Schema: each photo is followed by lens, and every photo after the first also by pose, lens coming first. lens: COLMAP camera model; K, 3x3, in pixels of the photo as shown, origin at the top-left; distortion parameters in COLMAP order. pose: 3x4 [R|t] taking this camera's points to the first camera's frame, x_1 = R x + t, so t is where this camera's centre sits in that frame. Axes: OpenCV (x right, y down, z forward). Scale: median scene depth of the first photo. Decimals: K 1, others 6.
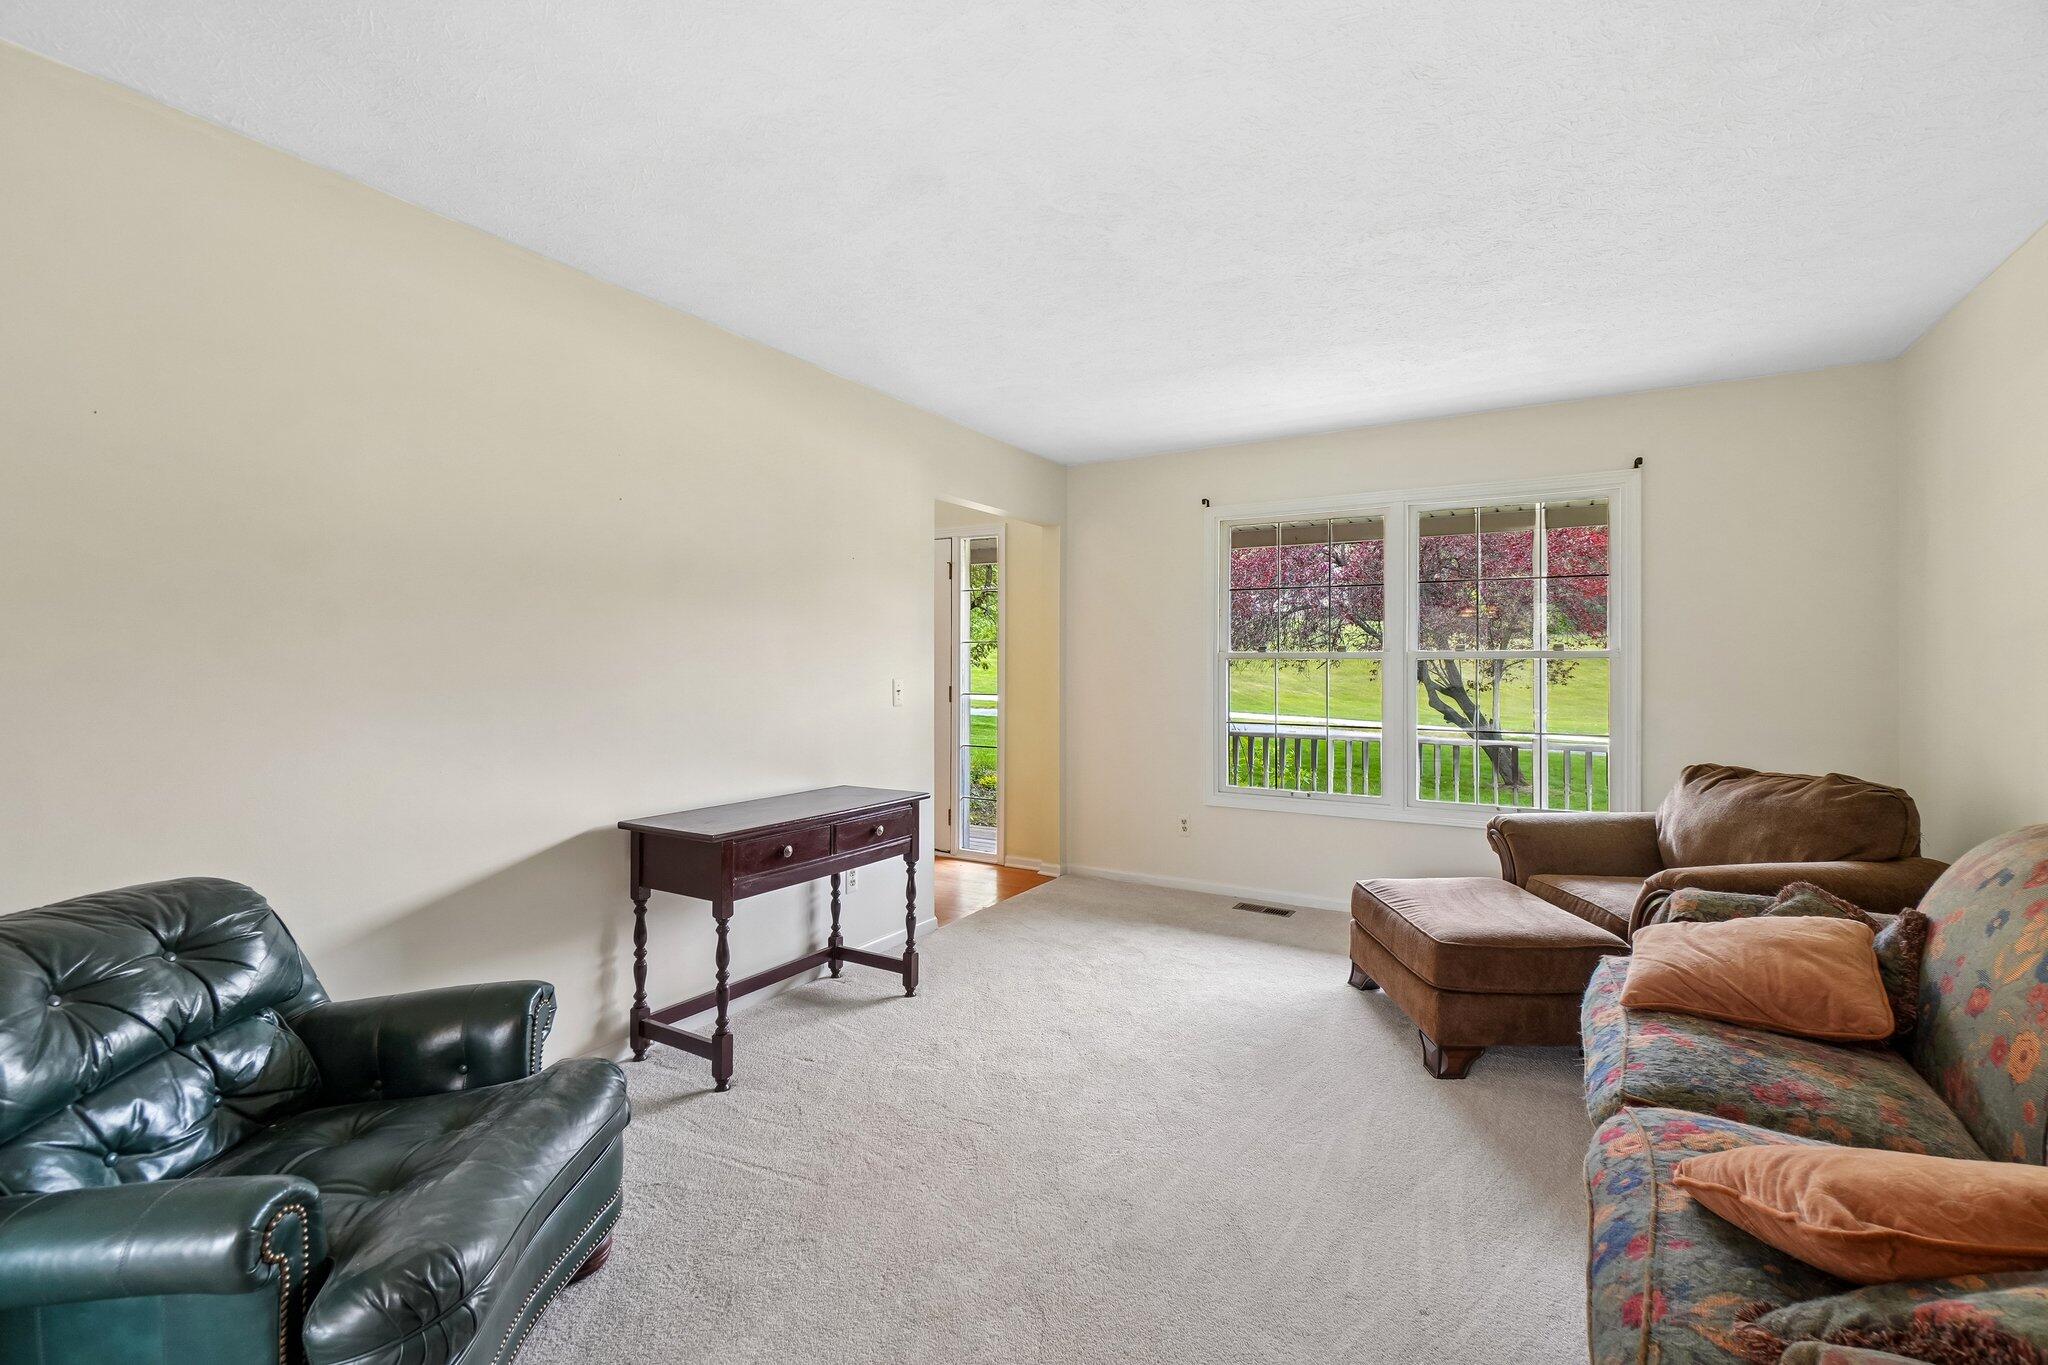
lens RADIAL K [[880.1, 0, 1028.7], [0, 880.1, 676.8], [0, 0, 1]] dist [-0.011058, 0.002429]
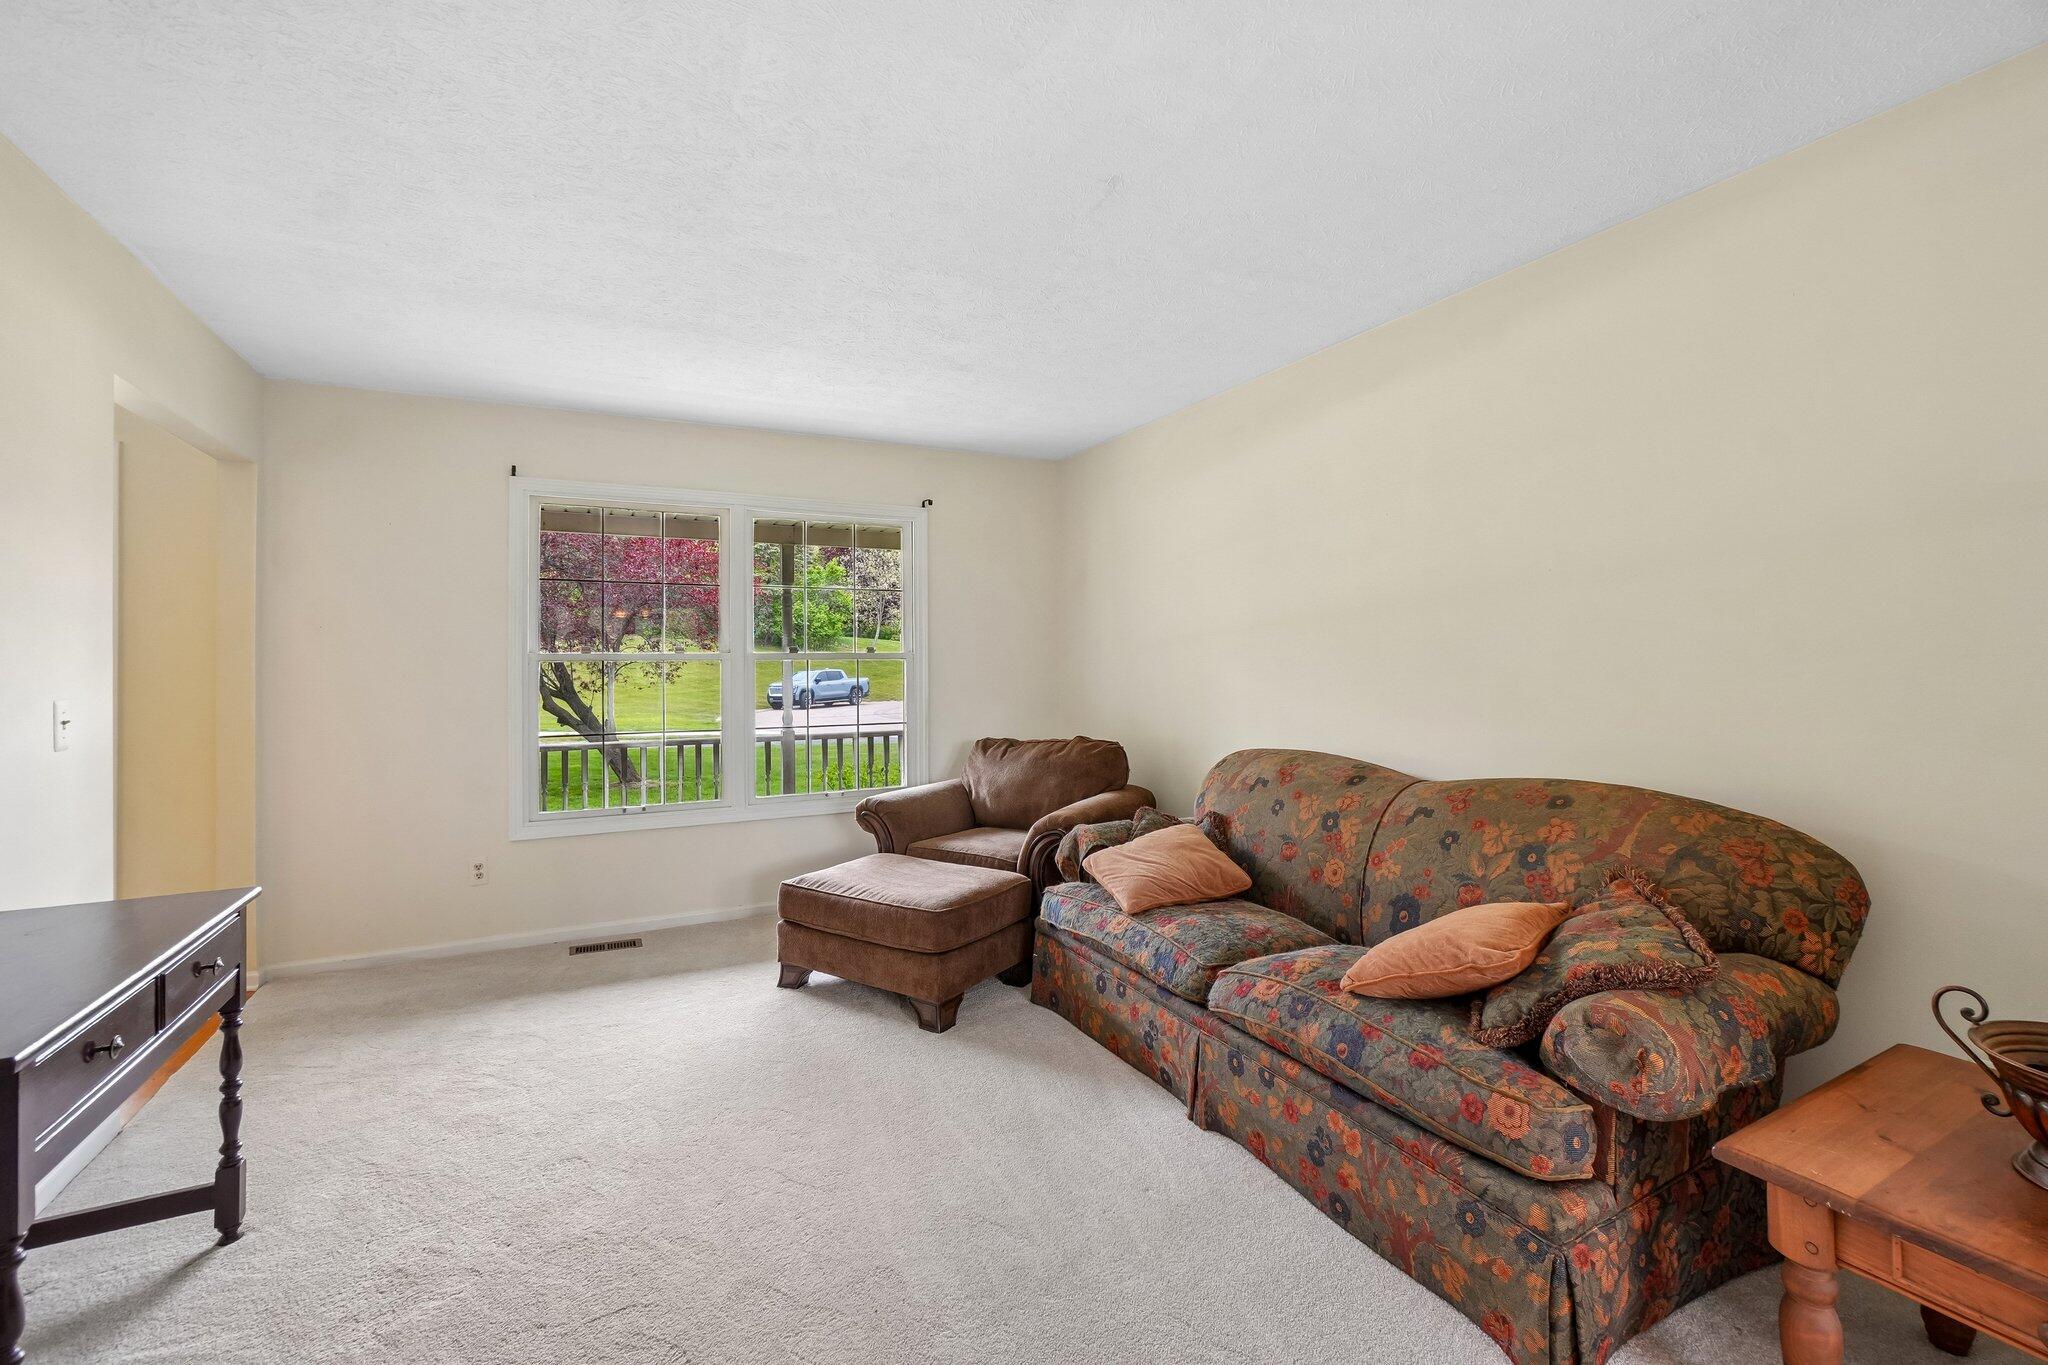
lens RADIAL K [[880.1, 0, 1032.9], [0, 880.1, 665.7], [0, 0, 1]] dist [-0.011058, 0.002429]
pose [[0.534456, -0.009009, 0.845148, -0.314559], [0.020661, 0.999784, -0.002408, -0.005978], [-0.844944, 0.018749, 0.534526, 0.215079]]
